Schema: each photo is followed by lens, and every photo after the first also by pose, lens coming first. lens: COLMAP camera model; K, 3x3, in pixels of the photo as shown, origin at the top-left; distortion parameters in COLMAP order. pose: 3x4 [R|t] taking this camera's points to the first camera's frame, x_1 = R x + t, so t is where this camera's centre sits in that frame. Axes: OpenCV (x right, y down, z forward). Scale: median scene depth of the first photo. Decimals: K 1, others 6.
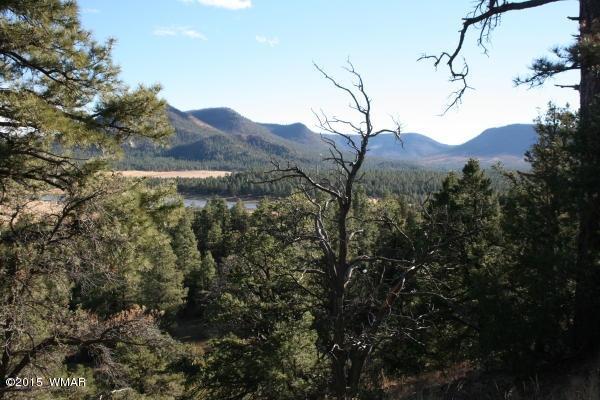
lens RADIAL K [[631.9, 0, 298.3], [0, 631.9, 190.2], [0, 0, 1]] dist [-0.078977, 0.000000]
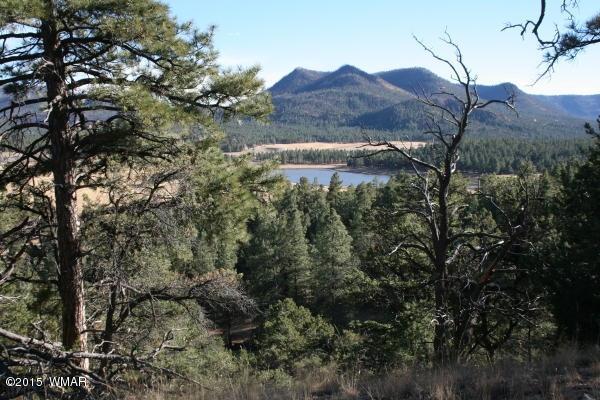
lens RADIAL K [[745.3, 0, 305.1], [0, 745.3, 193.3], [0, 0, 1]] dist [-0.066026, 0.000000]
pose [[0.959504, 0.001907, -0.281688, 0.095442], [0.009193, 0.999232, 0.038079, -0.000134], [0.281545, -0.039126, 0.958750, -0.085591]]
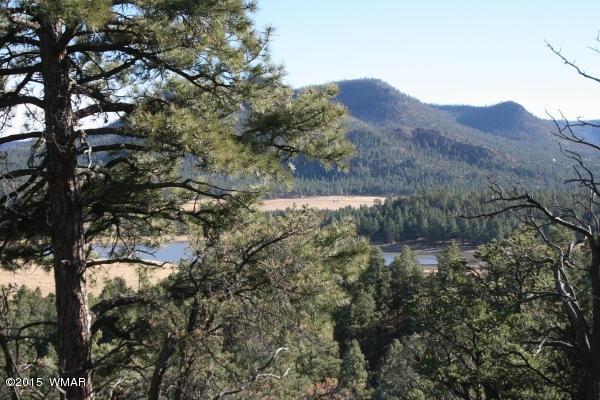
lens RADIAL K [[1218.2, 0, 294.8], [0, 1218.2, 186.7], [0, 0, 1]] dist [0.051900, 0.000000]
pose [[0.984685, -0.026325, -0.172344, -0.010749], [0.020020, 0.999069, -0.038220, 0.001307], [0.173190, 0.034185, 0.984295, -0.186066]]
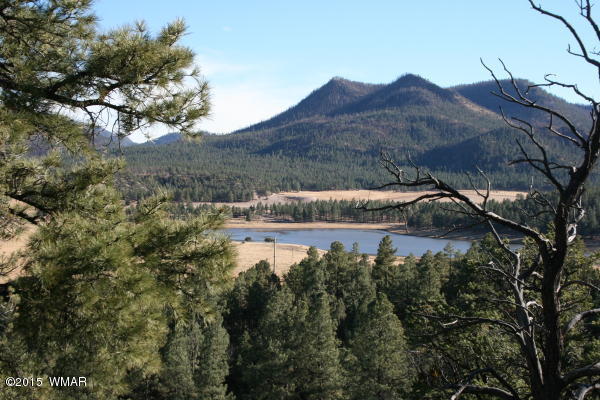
lens RADIAL K [[1087.5, 0, 317.3], [0, 1087.5, 185.7], [0, 0, 1]] dist [0.022986, 0.000000]
pose [[0.950266, -0.003894, -0.311414, 0.080187], [-0.007183, 0.999382, -0.034414, -0.000080], [0.311355, 0.034940, 0.949651, 0.077333]]
